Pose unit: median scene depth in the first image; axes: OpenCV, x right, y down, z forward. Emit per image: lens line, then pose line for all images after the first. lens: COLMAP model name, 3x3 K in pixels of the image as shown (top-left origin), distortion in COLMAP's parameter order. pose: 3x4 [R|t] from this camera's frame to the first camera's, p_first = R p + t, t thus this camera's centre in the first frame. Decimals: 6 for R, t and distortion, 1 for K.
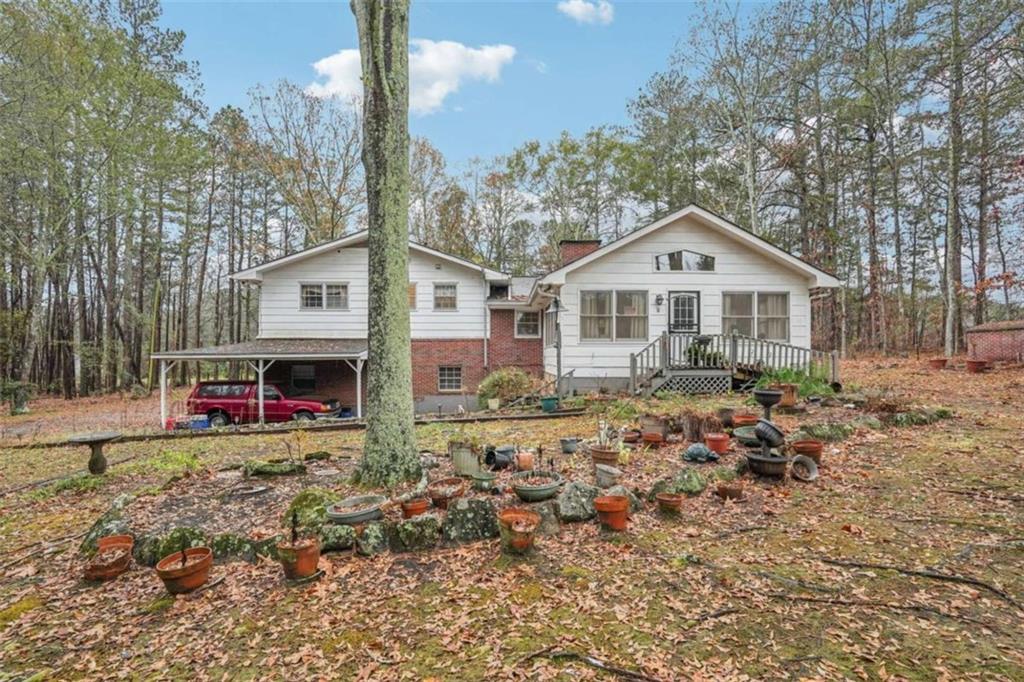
lens RADIAL K [[520.6, 0, 489.4], [0, 520.6, 351.4], [0, 0, 1]] dist [0.000869, 0.002307]
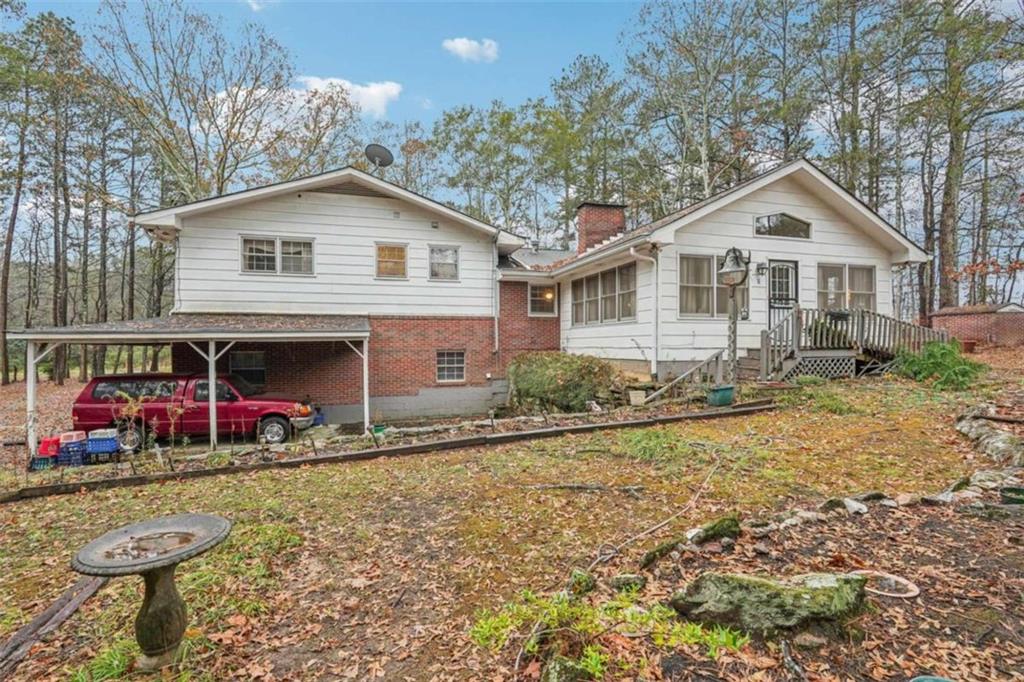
lens RADIAL K [[520.6, 0, 512.5], [0, 520.6, 344.1], [0, 0, 1]] dist [0.000869, 0.002307]
pose [[0.957984, -0.003038, 0.286807, -0.220403], [0.000443, 0.999958, 0.009112, 0.011411], [-0.286823, -0.008602, 0.957945, 0.213800]]
